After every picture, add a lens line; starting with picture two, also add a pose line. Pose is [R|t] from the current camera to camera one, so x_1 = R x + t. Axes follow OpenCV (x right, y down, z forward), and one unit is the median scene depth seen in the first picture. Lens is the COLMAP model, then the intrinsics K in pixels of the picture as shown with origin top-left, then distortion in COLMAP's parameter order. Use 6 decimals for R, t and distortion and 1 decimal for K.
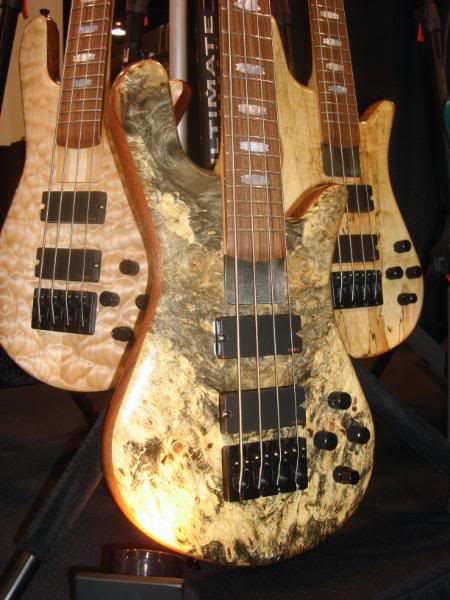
lens RADIAL K [[642.2, 0, 225.0], [0, 642.2, 300.0], [0, 0, 1]] dist [-0.084107, 0.003752]
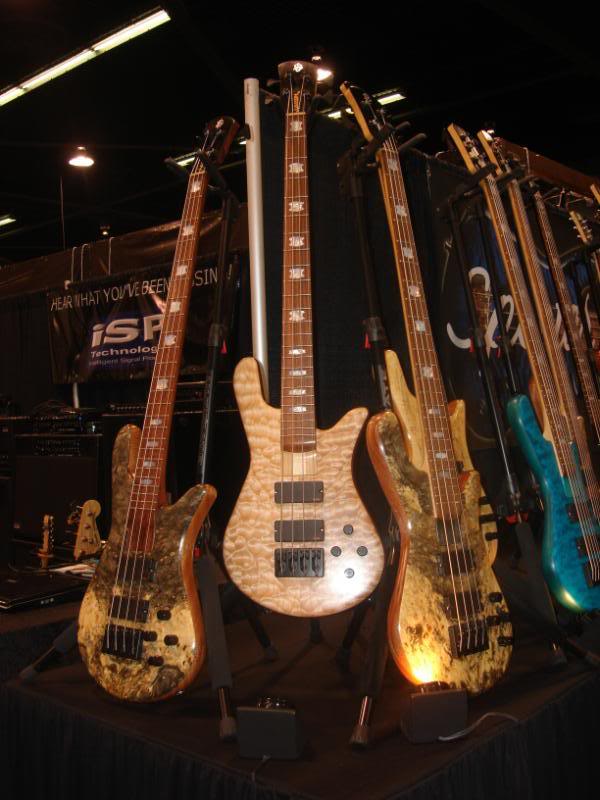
lens RADIAL K [[856.3, 0, 300.0], [0, 856.3, 400.0], [0, 0, 1]] dist [-0.084107, 0.003752]
pose [[0.963703, -0.036665, 0.264446, -0.943436], [0.083997, 0.981863, -0.169968, -0.020283], [-0.253418, 0.186012, 0.949305, -1.170212]]
